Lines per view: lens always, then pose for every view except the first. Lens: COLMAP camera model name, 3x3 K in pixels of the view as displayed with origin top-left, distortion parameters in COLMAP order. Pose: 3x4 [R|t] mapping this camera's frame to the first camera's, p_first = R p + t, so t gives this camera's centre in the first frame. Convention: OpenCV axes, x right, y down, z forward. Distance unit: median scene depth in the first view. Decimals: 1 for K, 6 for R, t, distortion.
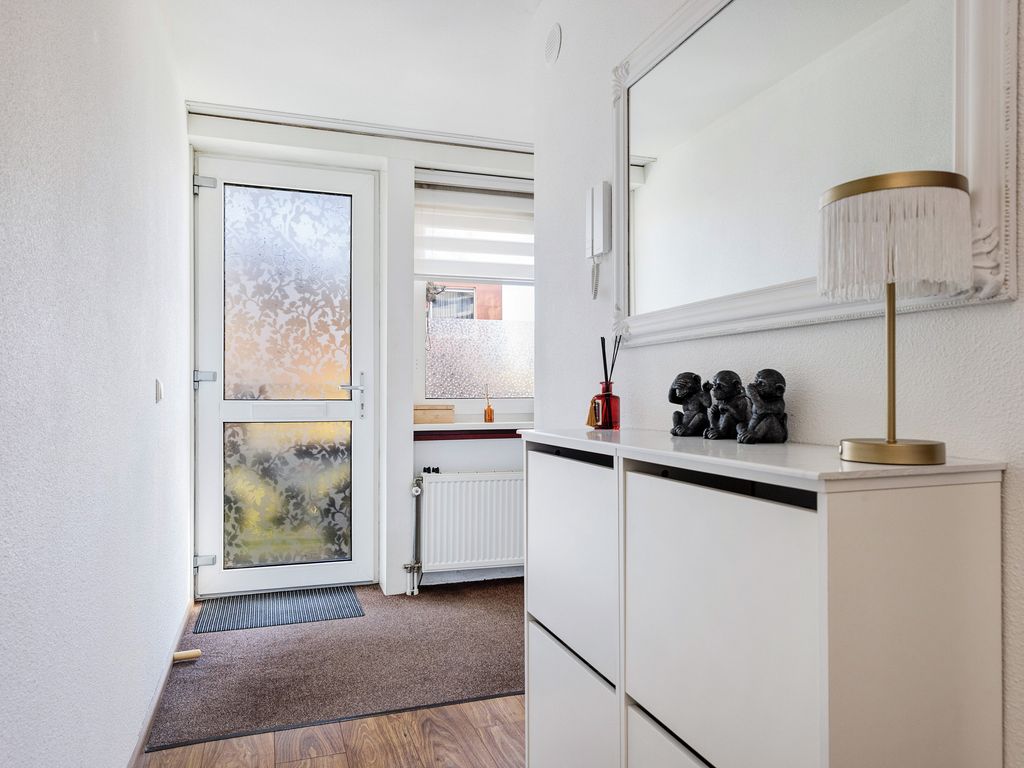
lens RADIAL K [[695.5, 0, 510.3], [0, 695.5, 389.5], [0, 0, 1]] dist [0.003133, -0.000222]
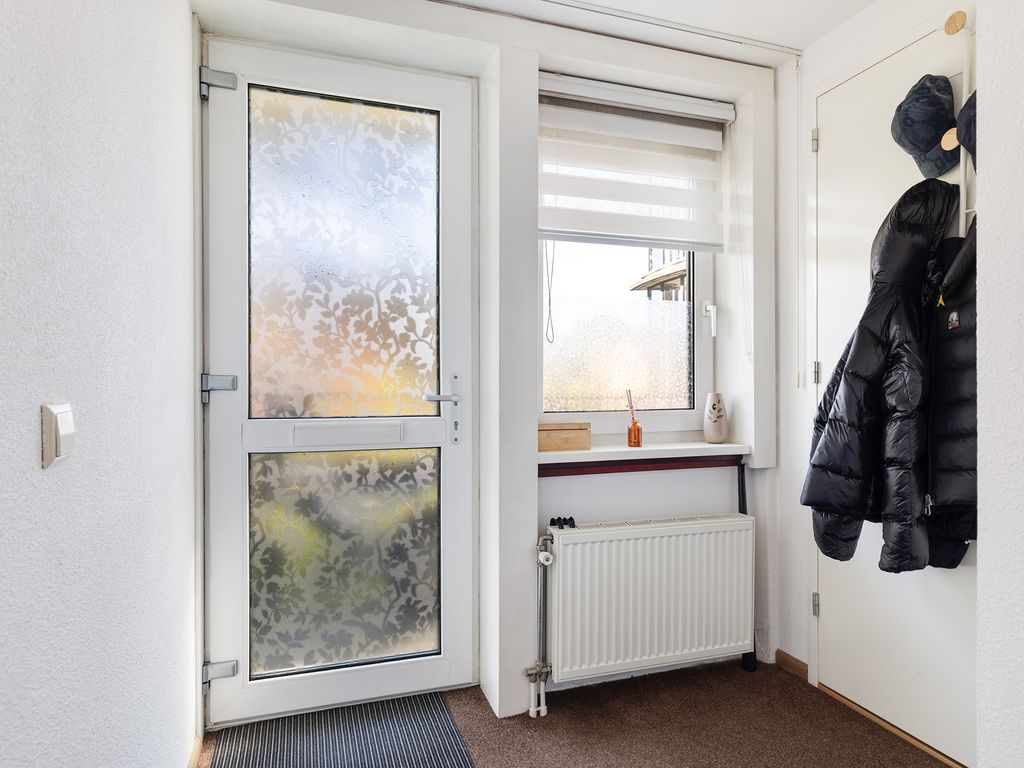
lens RADIAL K [[617.8, 0, 512.7], [0, 617.8, 379.9], [0, 0, 1]] dist [-0.001321, 0.000641]
pose [[0.999992, -0.002296, -0.003178, -0.160422], [0.002299, 0.999997, 0.001189, -0.020935], [0.003175, -0.001196, 0.999994, 0.415094]]
